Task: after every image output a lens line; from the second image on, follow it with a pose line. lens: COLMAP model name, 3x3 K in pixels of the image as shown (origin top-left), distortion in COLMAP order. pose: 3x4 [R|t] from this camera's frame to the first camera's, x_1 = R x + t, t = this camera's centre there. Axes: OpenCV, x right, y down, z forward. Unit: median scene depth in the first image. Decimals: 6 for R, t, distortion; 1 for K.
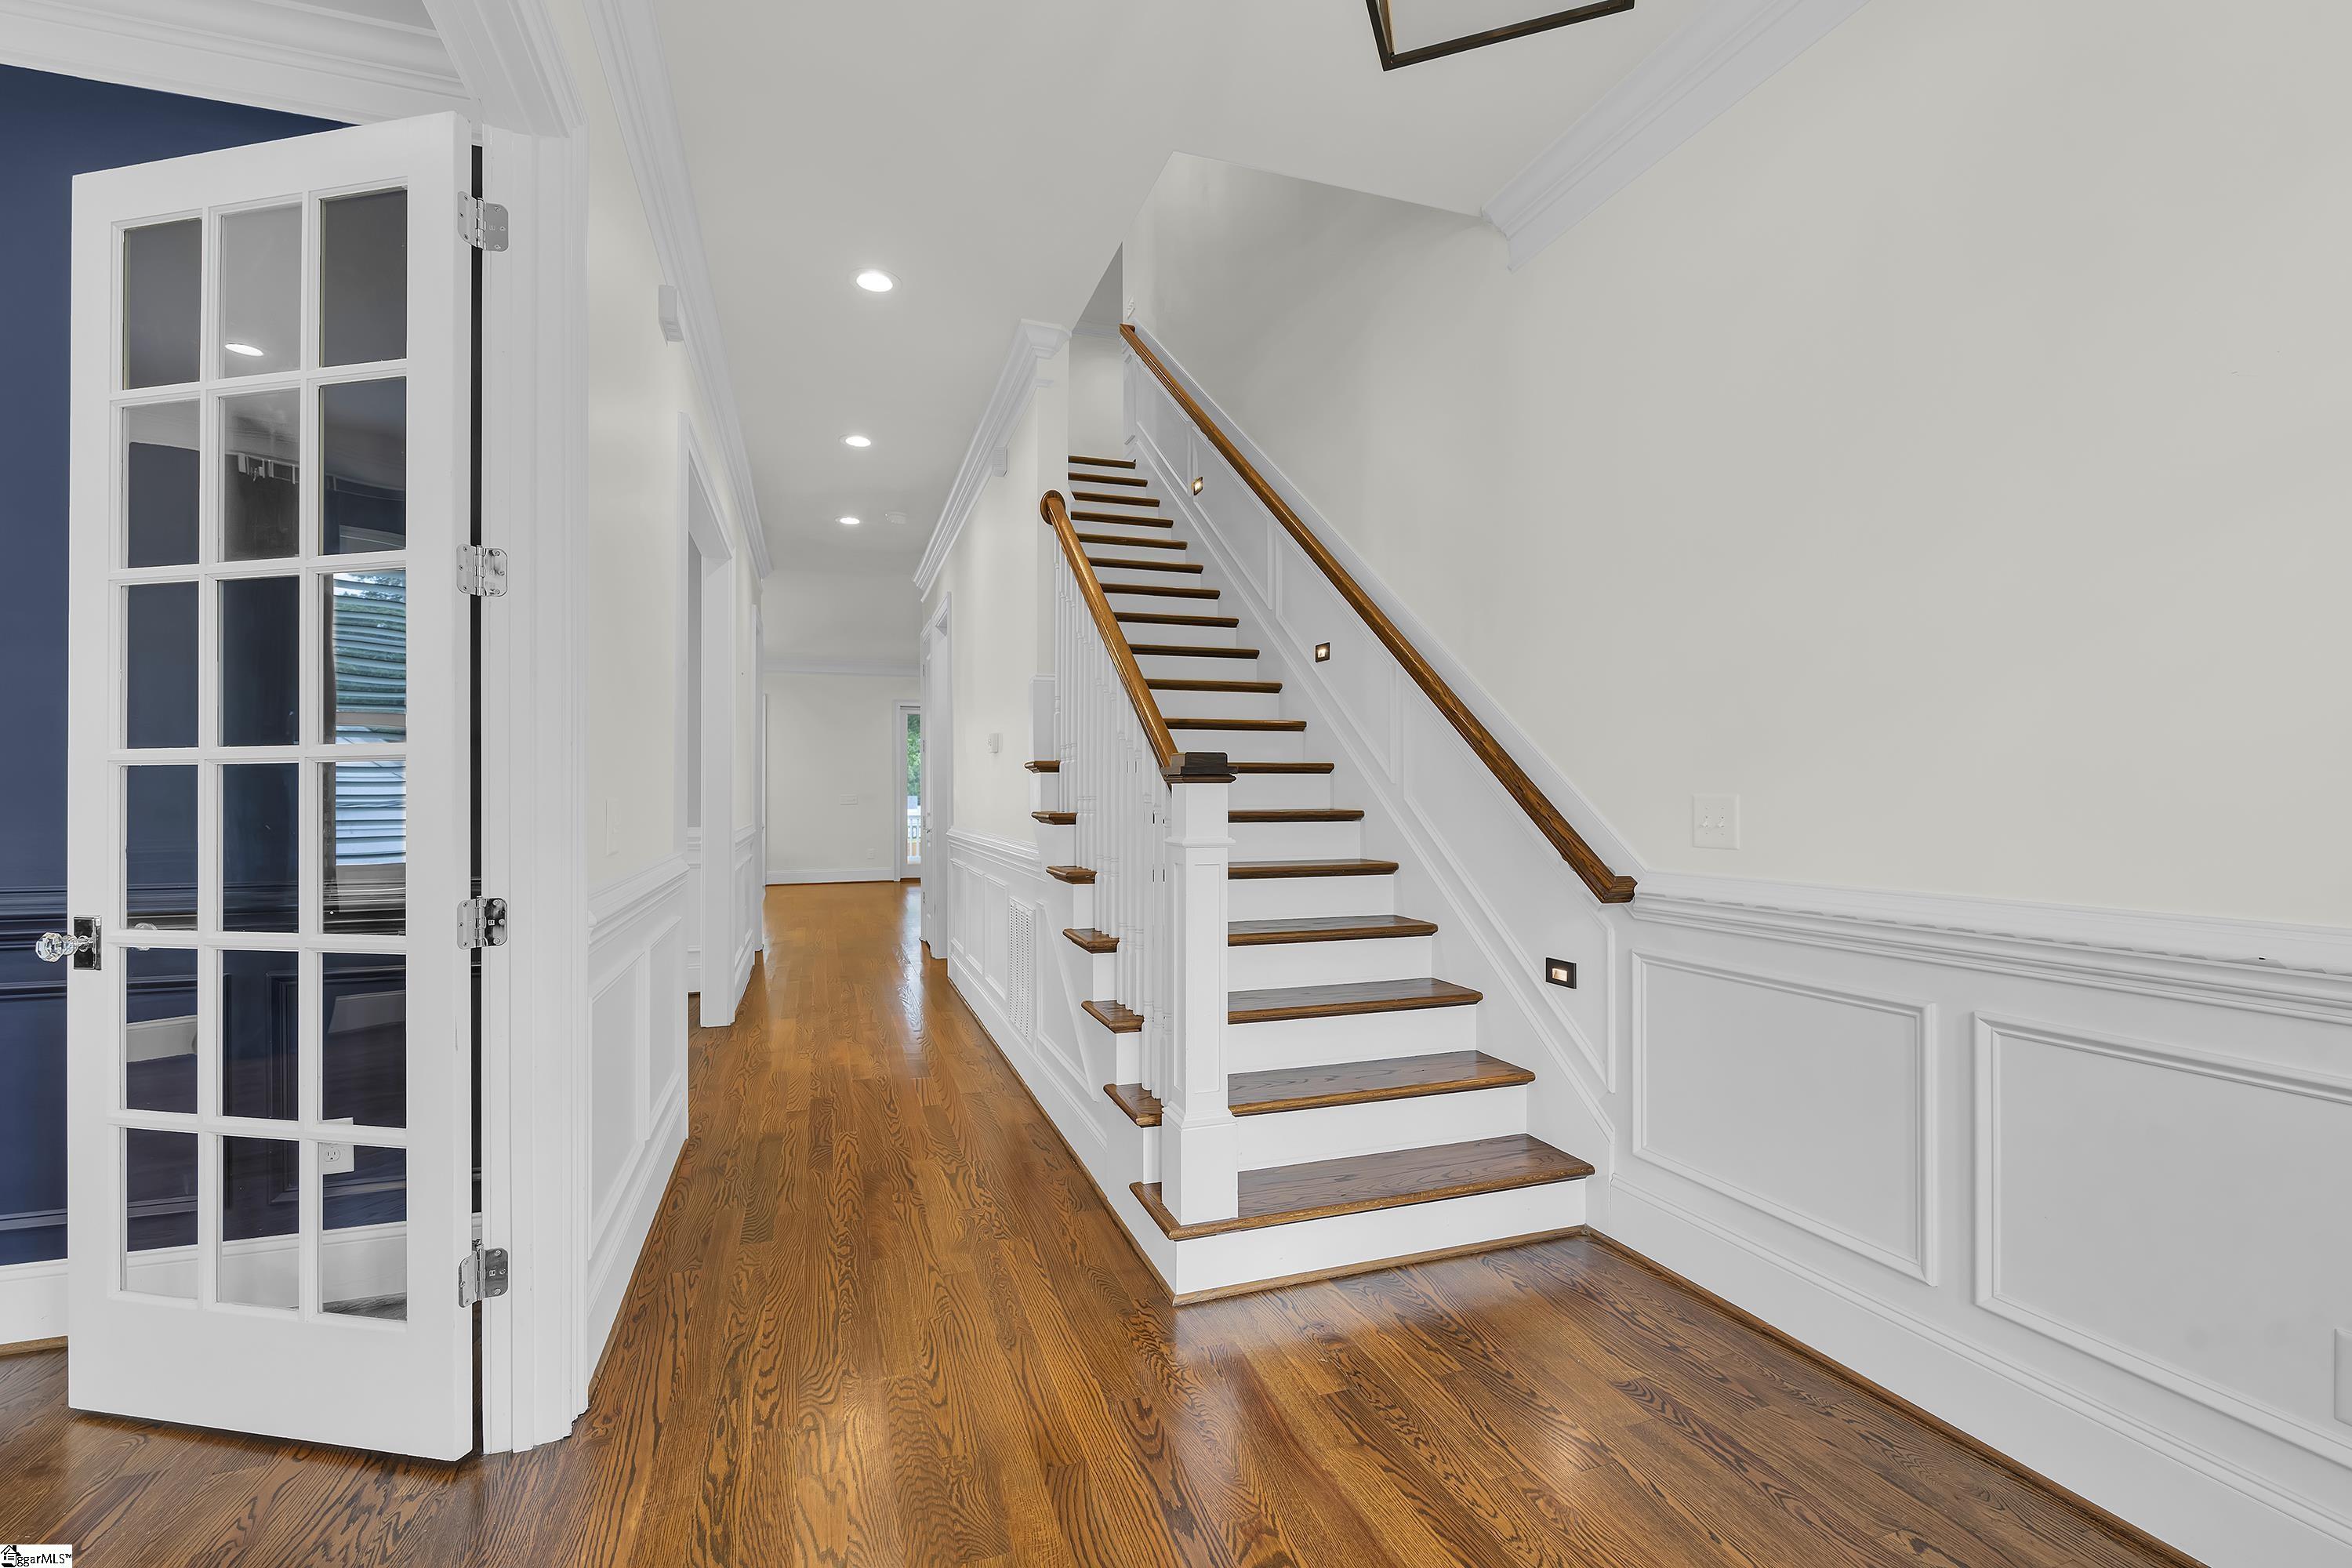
lens RADIAL K [[1032.3, 0, 1171.7], [0, 1032.3, 795.4], [0, 0, 1]] dist [-0.001148, -0.000094]
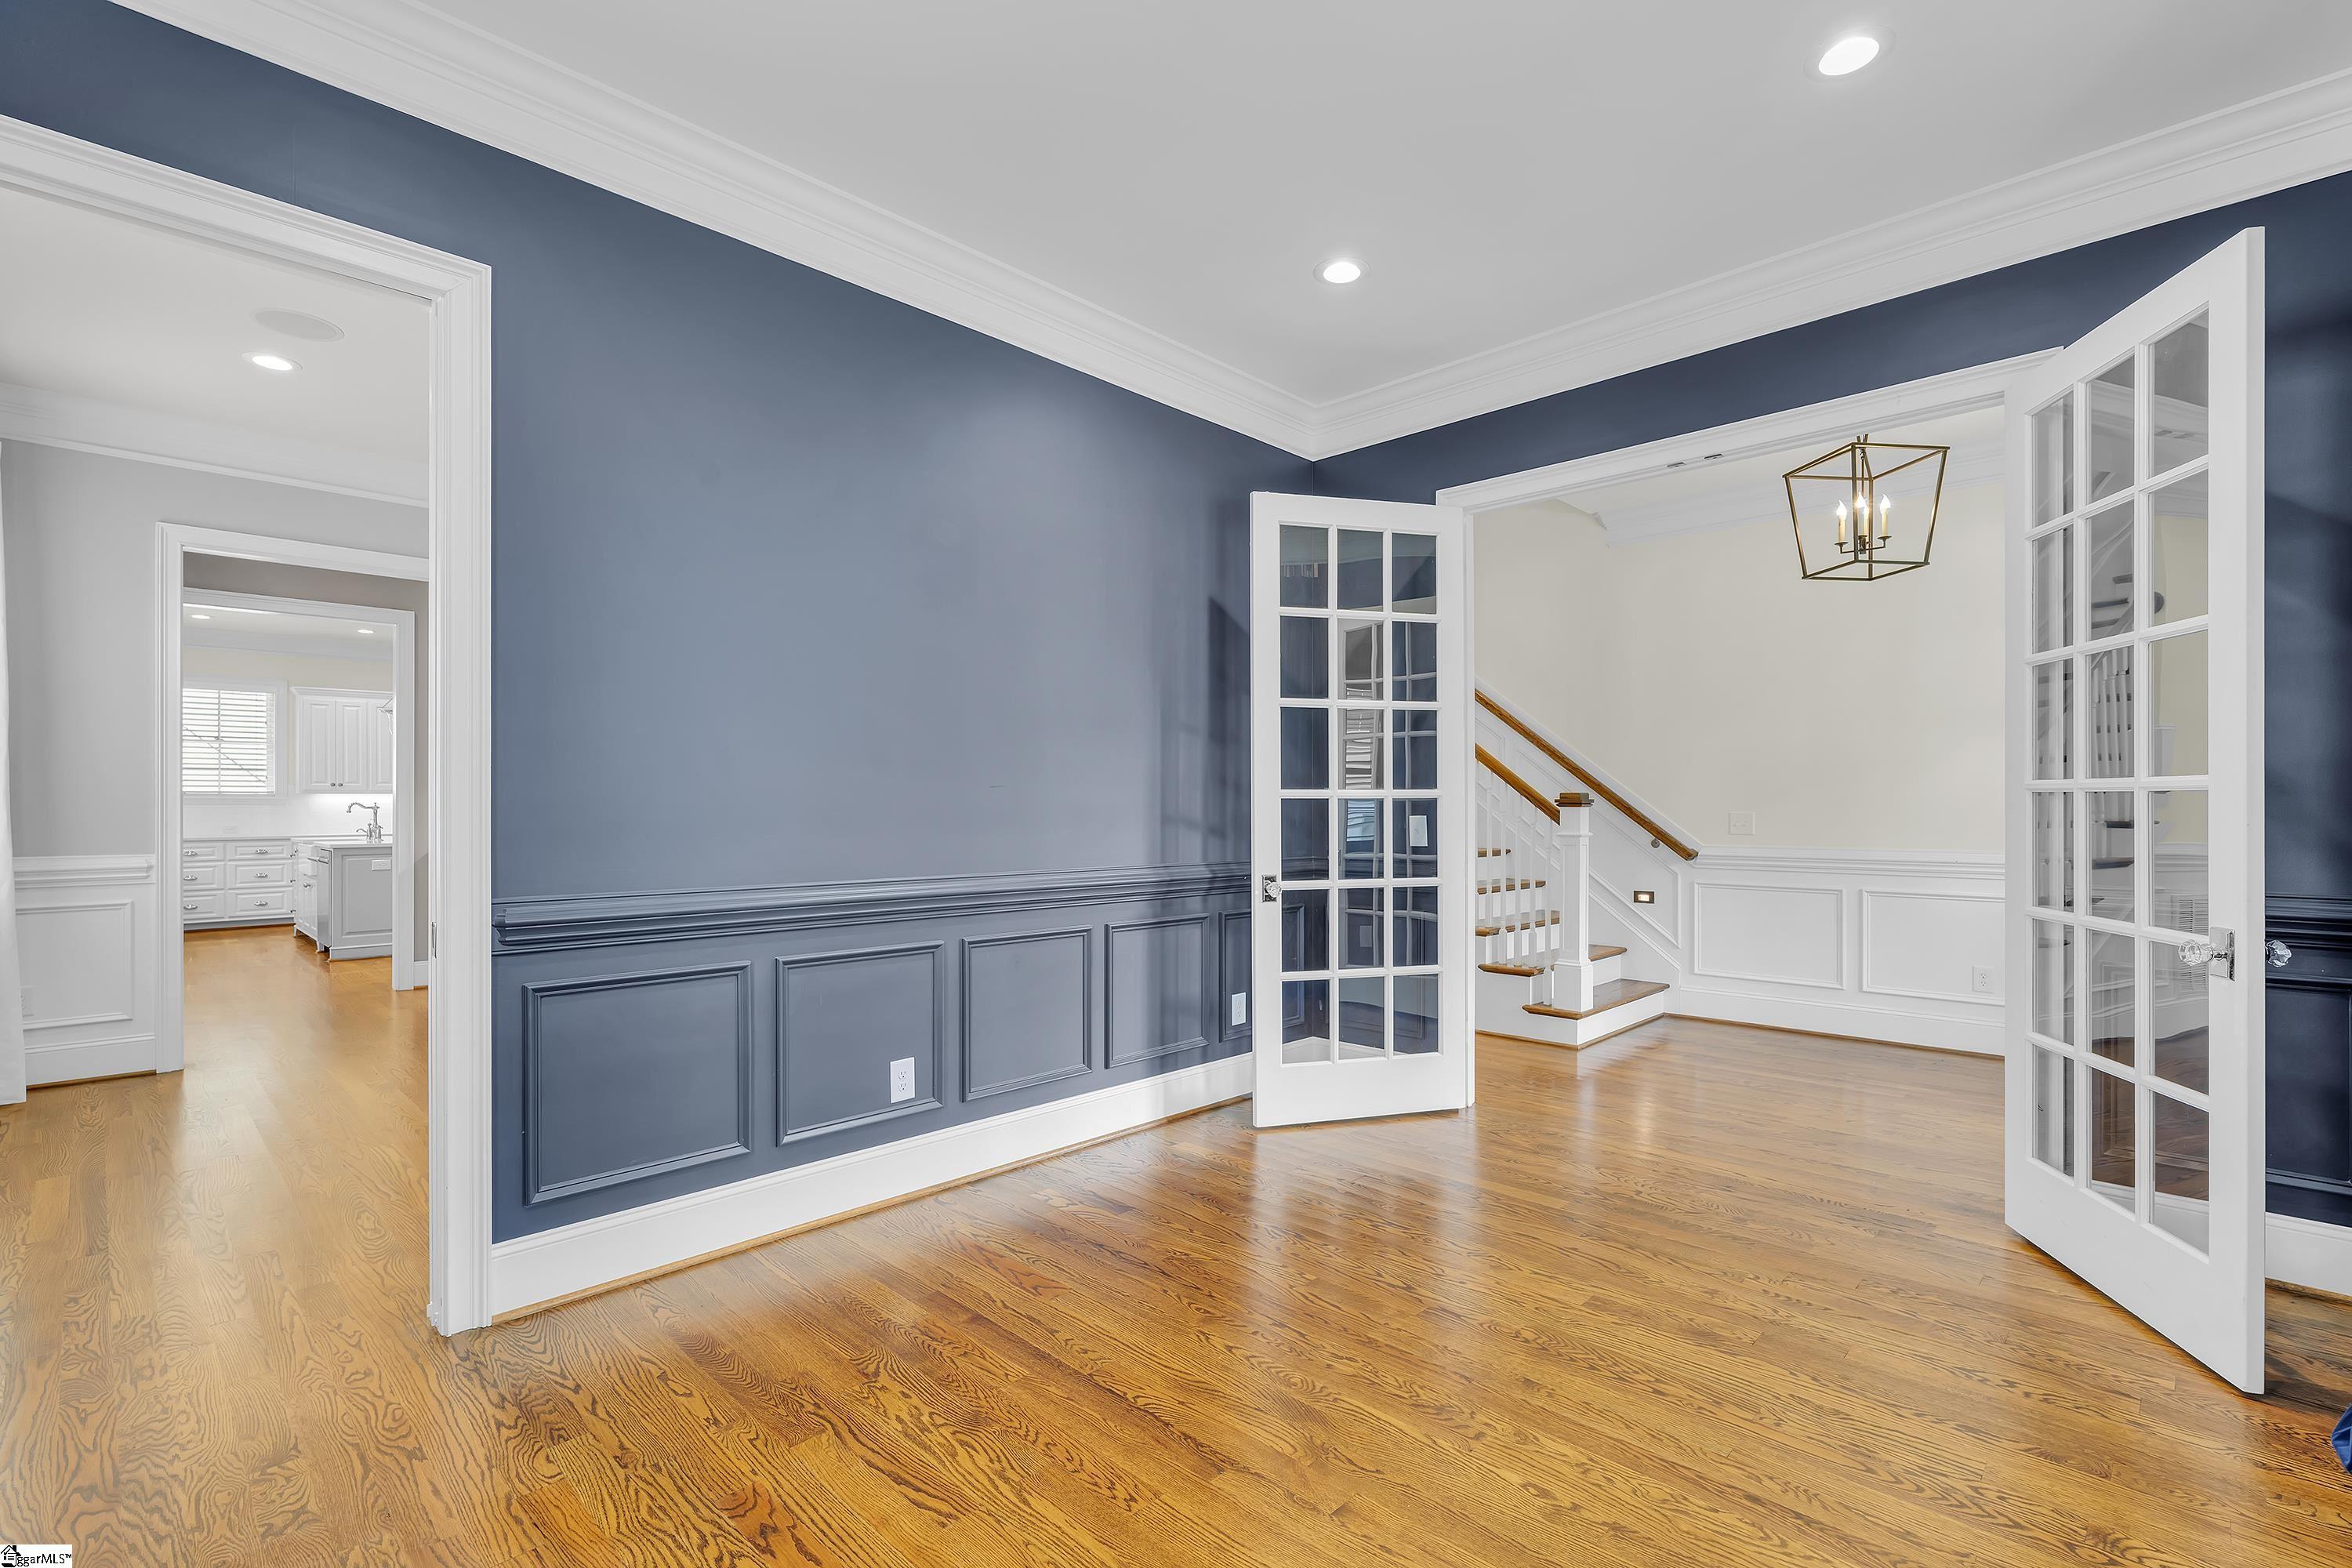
lens RADIAL K [[1077.0, 0, 1178.2], [0, 1077.0, 801.9], [0, 0, 1]] dist [0.001177, 0.000214]
pose [[0.890902, 0.004603, 0.454172, -2.099223], [-0.003834, 0.999989, -0.002615, -0.014243], [-0.454179, 0.000588, 0.890910, -0.734951]]
